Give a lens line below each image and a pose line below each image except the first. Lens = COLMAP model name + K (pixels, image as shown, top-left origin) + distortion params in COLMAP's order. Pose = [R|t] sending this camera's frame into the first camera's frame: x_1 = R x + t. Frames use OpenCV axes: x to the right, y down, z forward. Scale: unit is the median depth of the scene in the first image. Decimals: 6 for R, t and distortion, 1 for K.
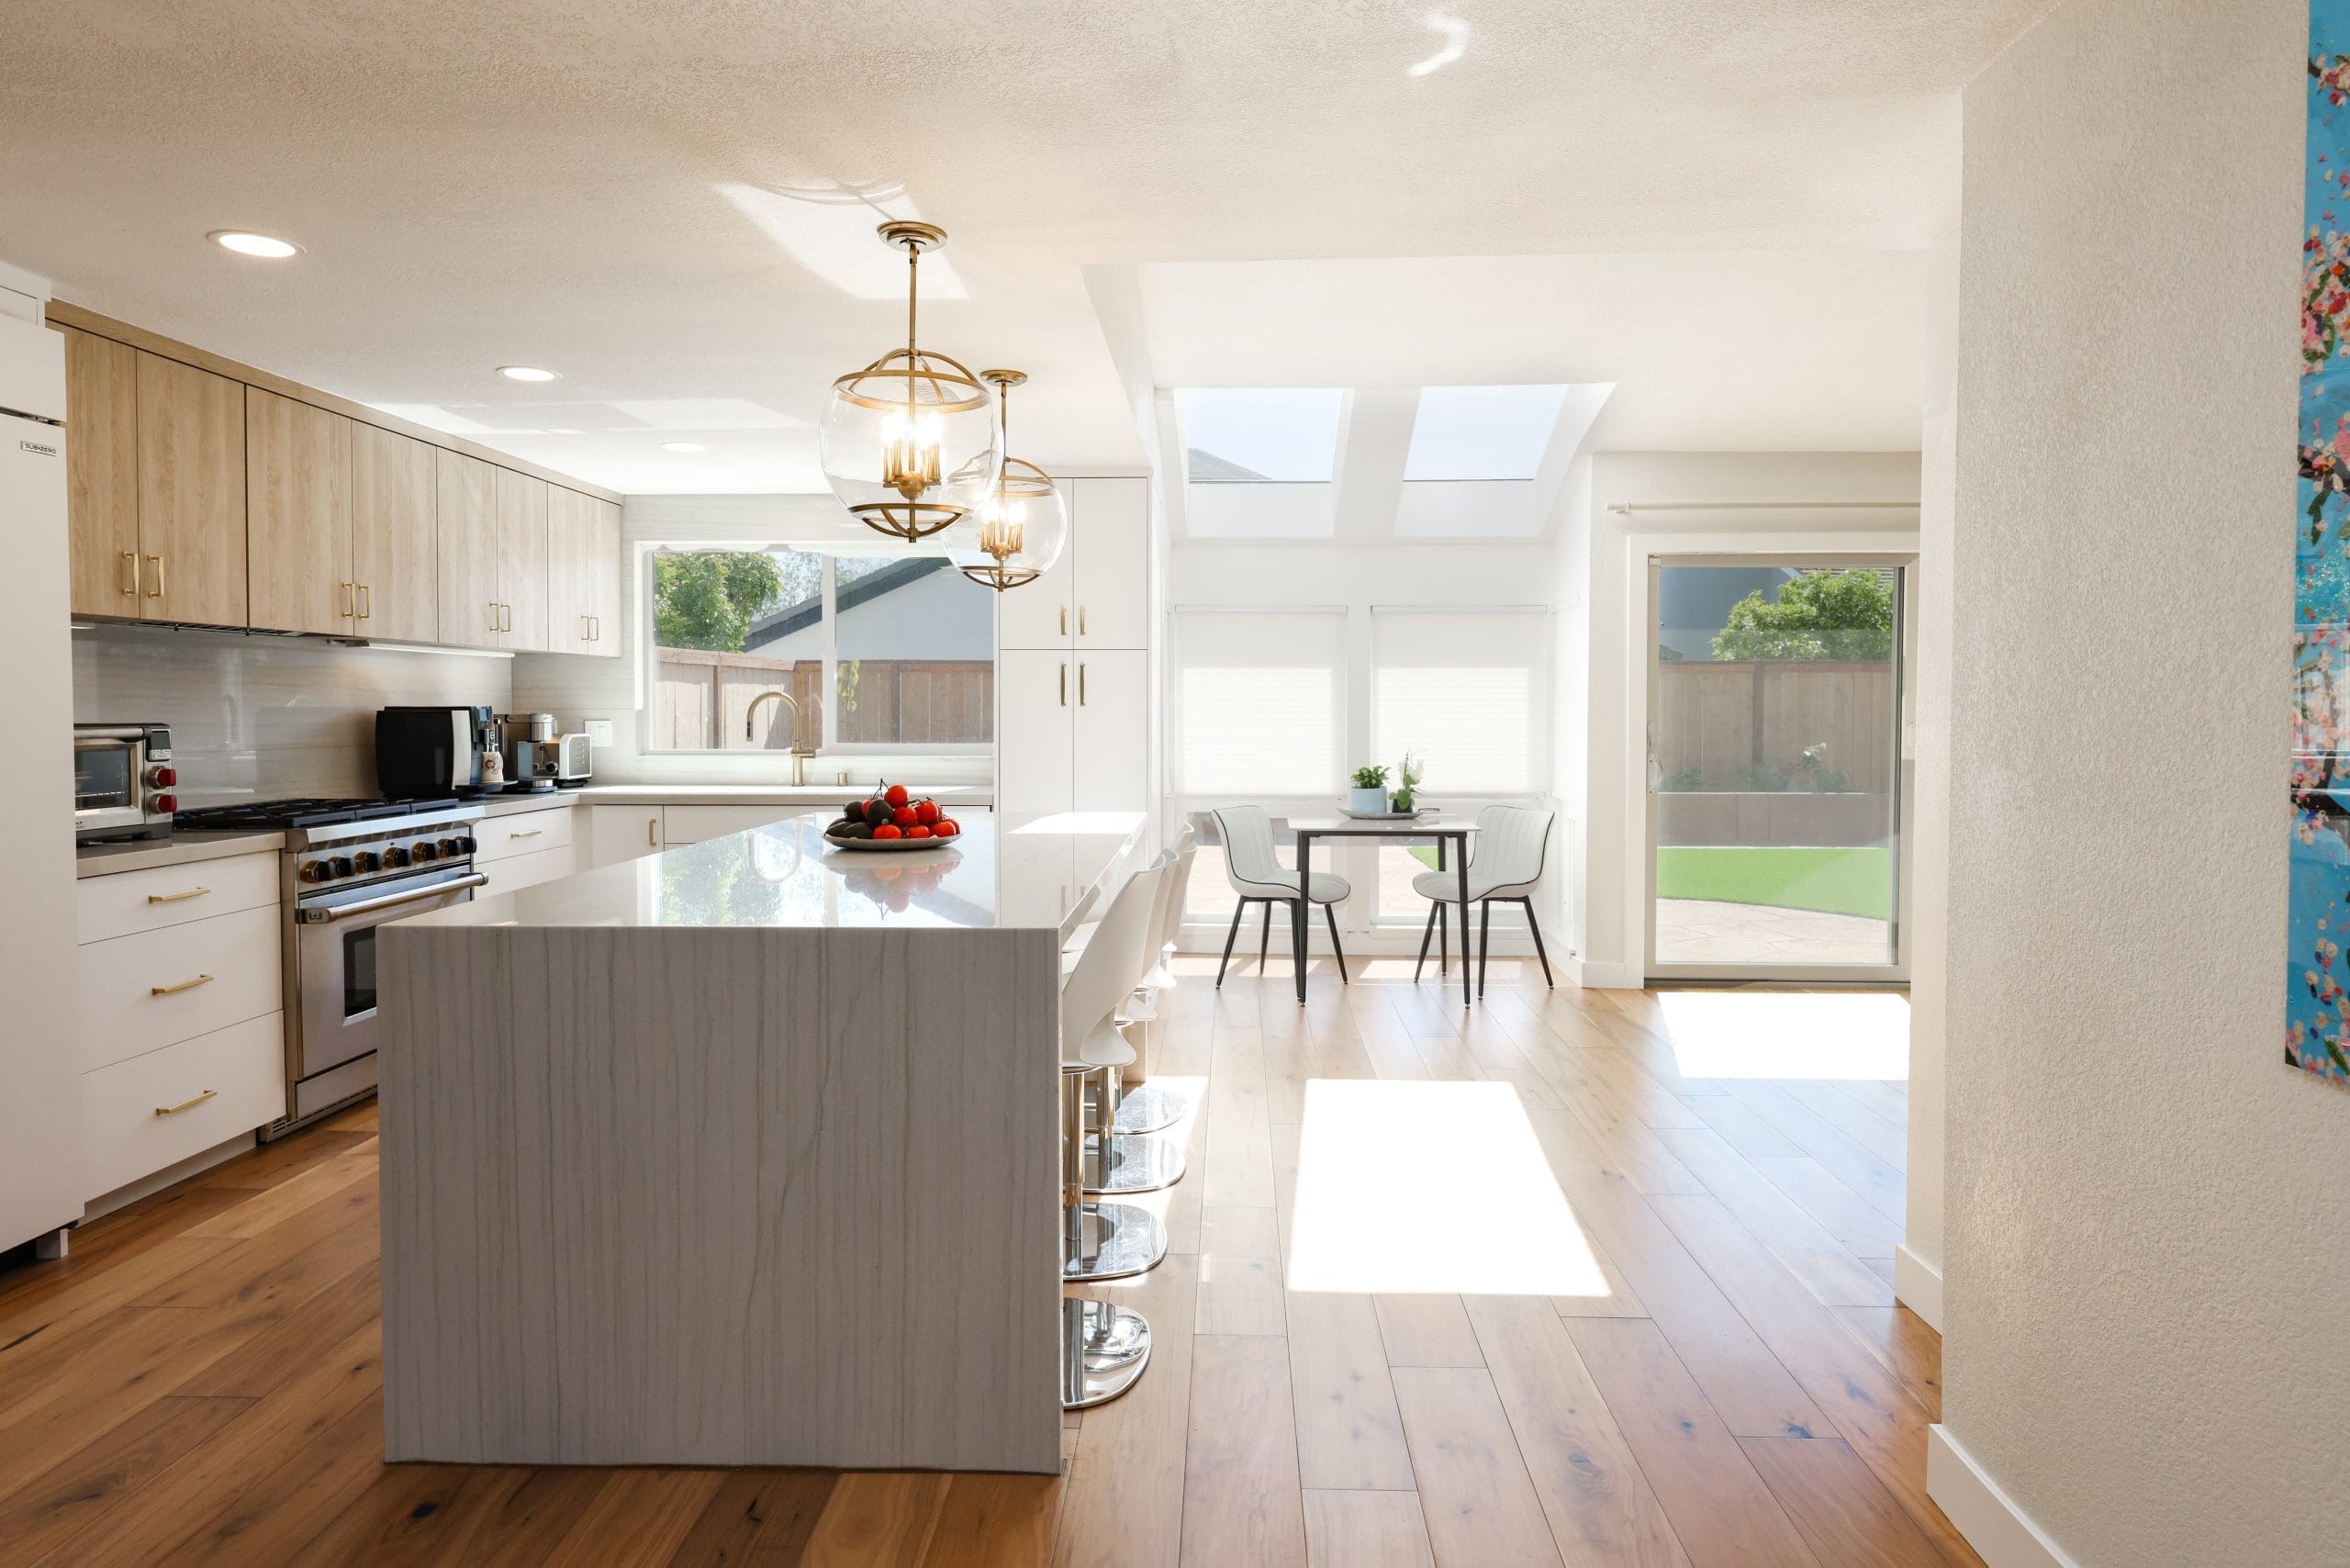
lens RADIAL K [[1372.9, 0, 1186.7], [0, 1372.9, 736.7], [0, 0, 1]] dist [0.016905, -0.000277]
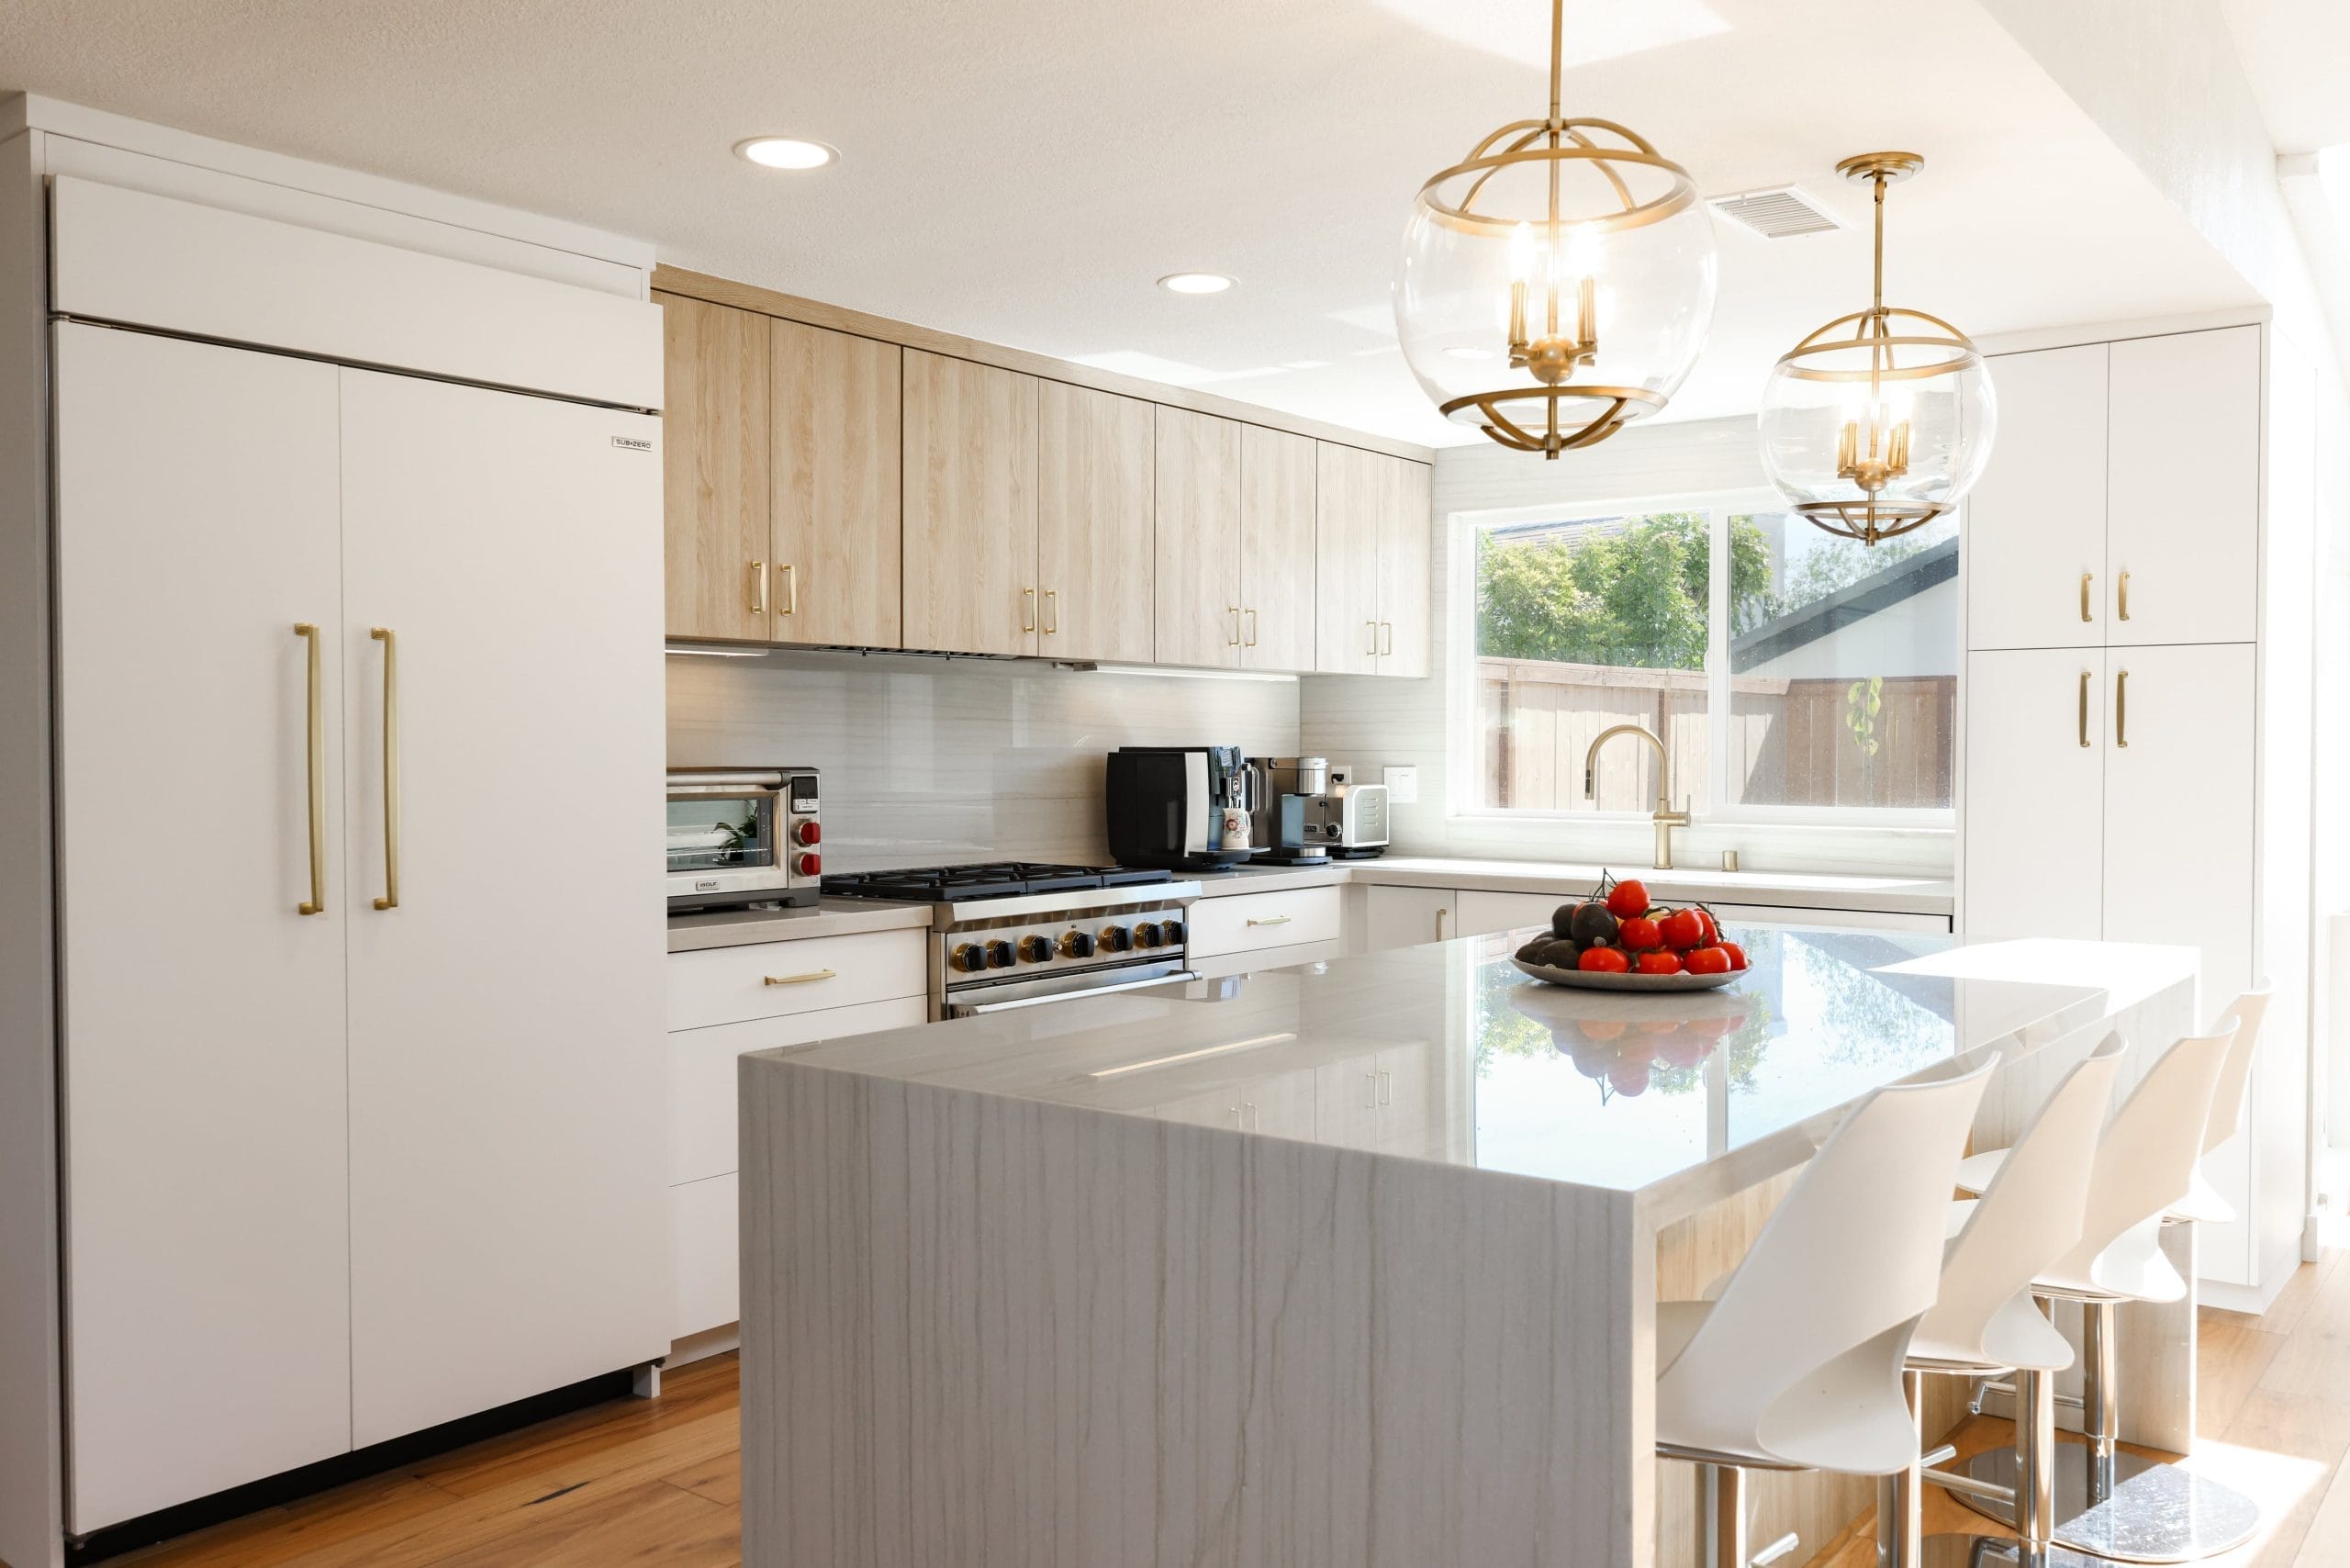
lens RADIAL K [[1913.3, 0, 1169.5], [0, 1913.3, 782.2], [0, 0, 1]] dist [0.002237, 0.003634]
pose [[0.806009, 0.011499, -0.591791, 0.083706], [-0.013718, 0.999906, 0.000744, -0.003480], [0.591744, 0.007519, 0.806091, 0.158163]]
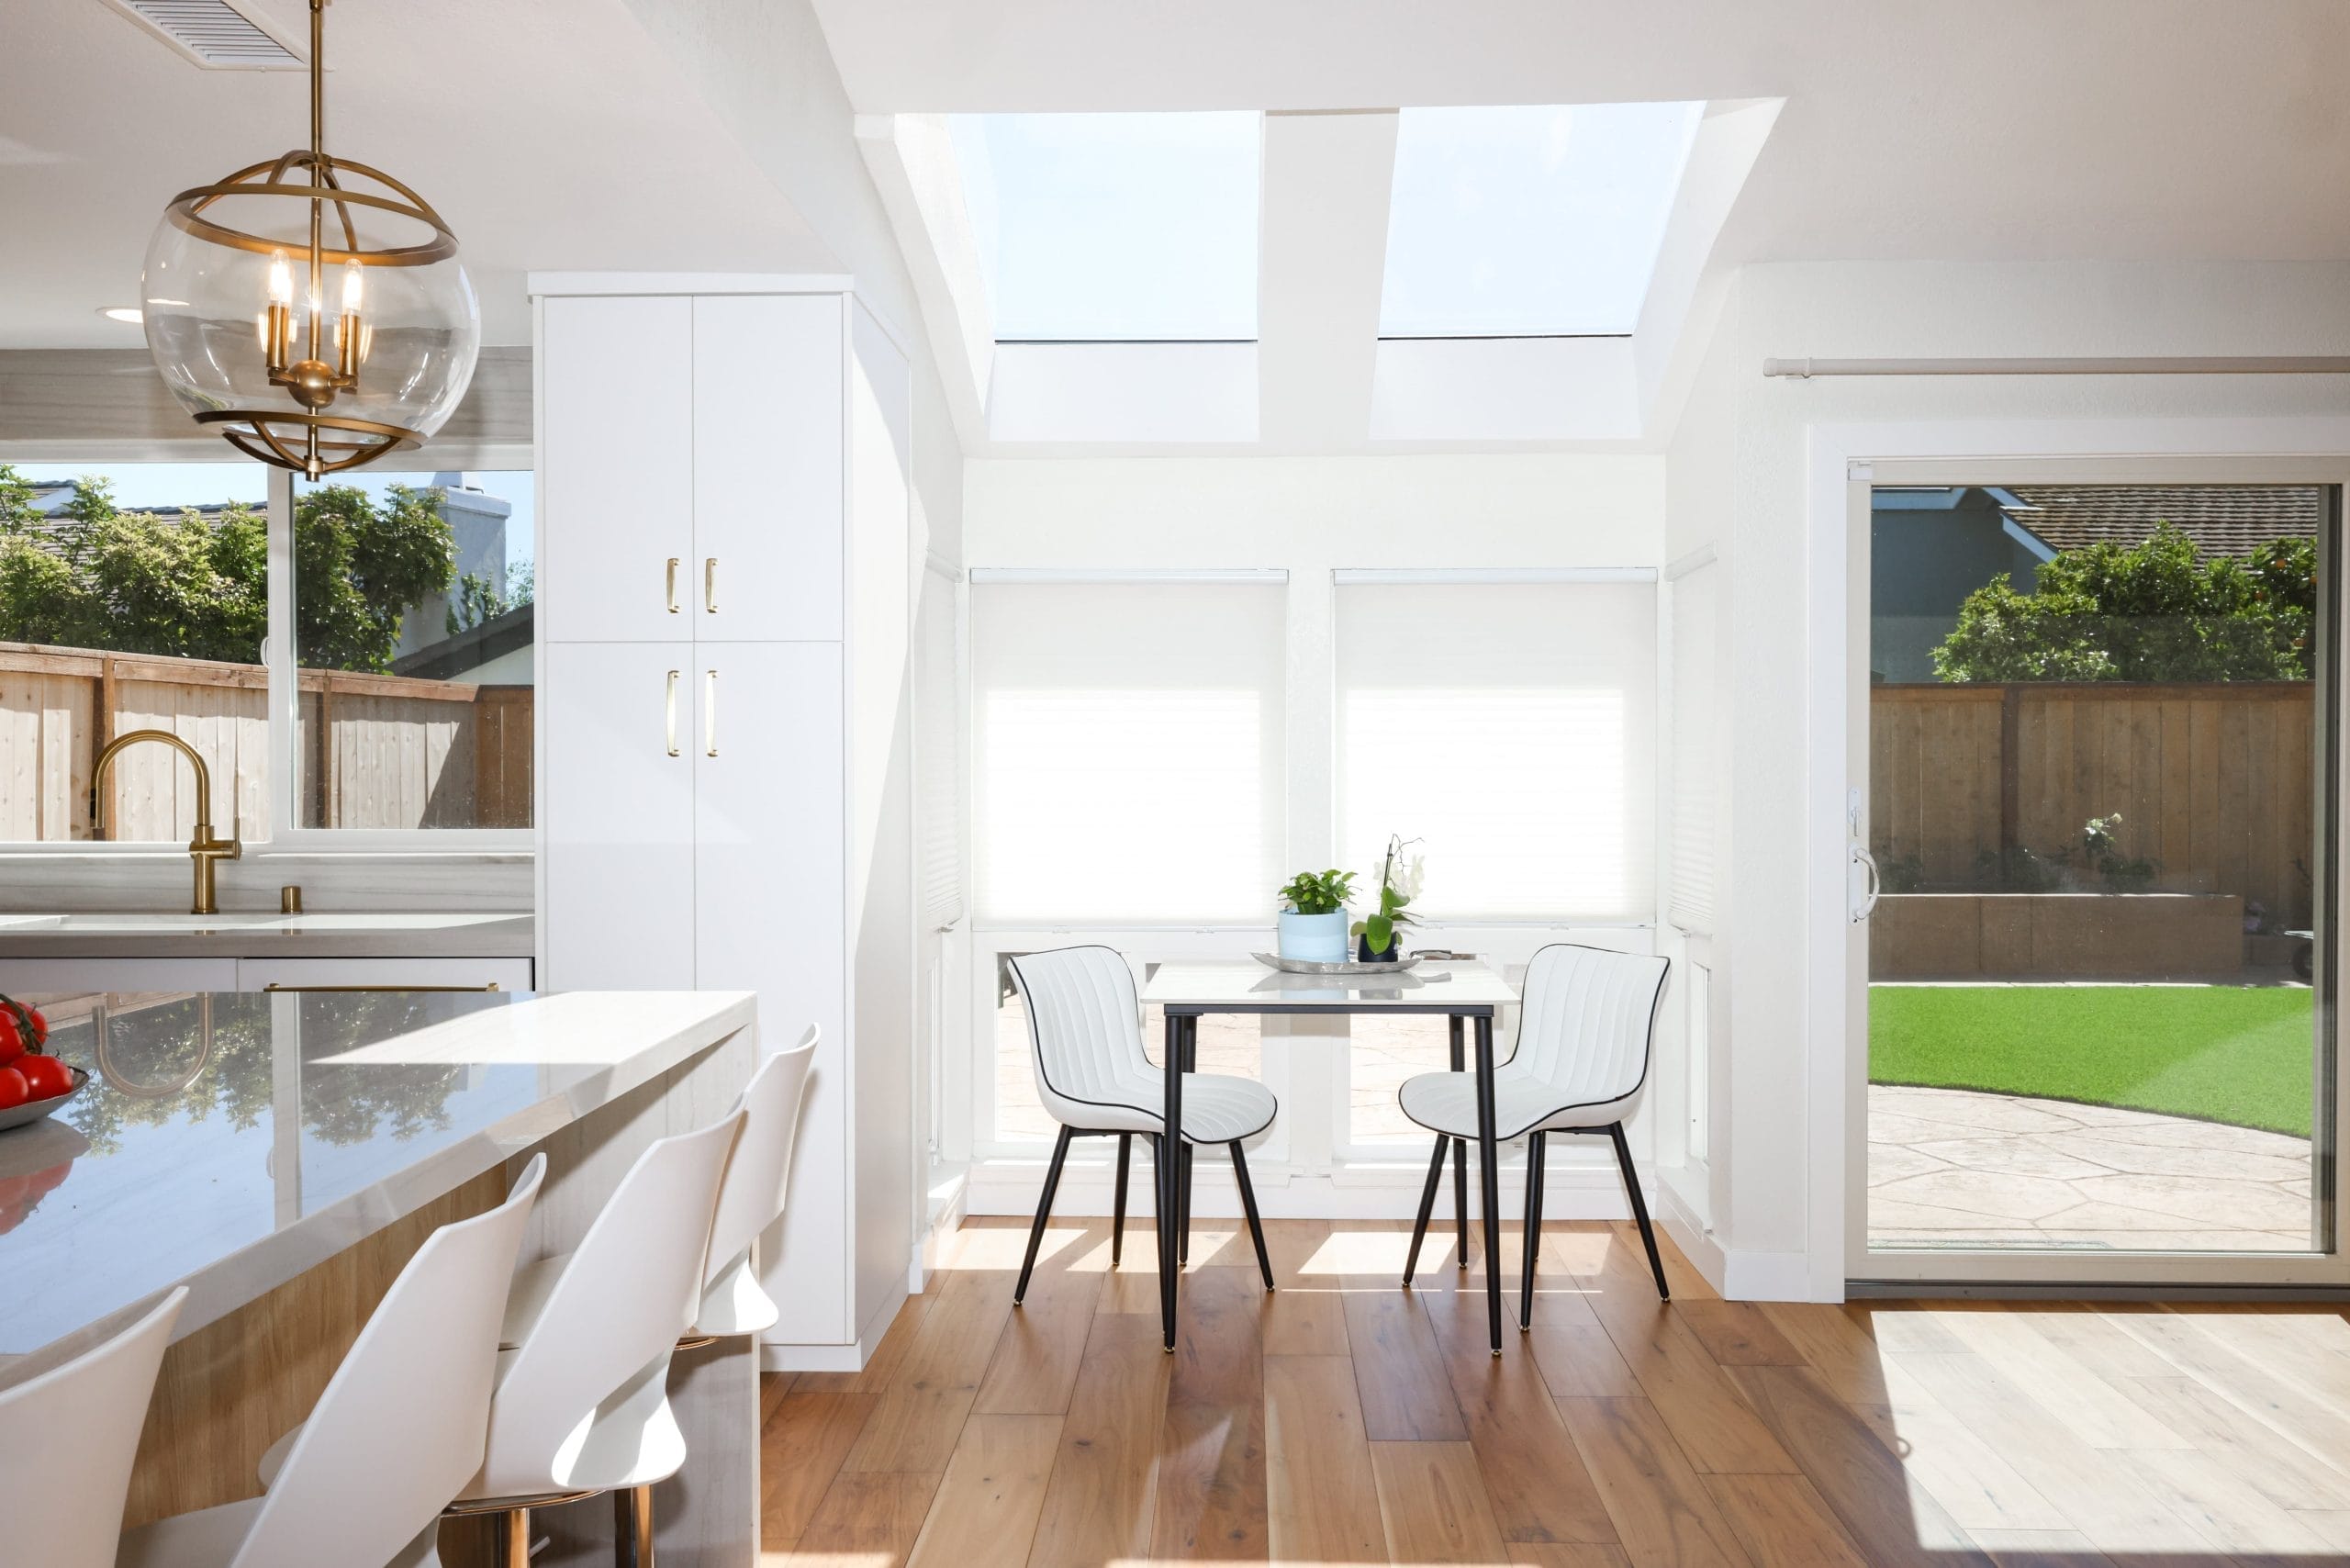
lens RADIAL K [[1913.3, 0, 1166.3], [0, 1913.3, 801.4], [0, 0, 1]] dist [0.002237, 0.003634]
pose [[0.999972, -0.001742, -0.007309, 0.106187], [0.001749, 0.999998, 0.001082, -0.007585], [0.007307, -0.001094, 0.999973, 0.357312]]
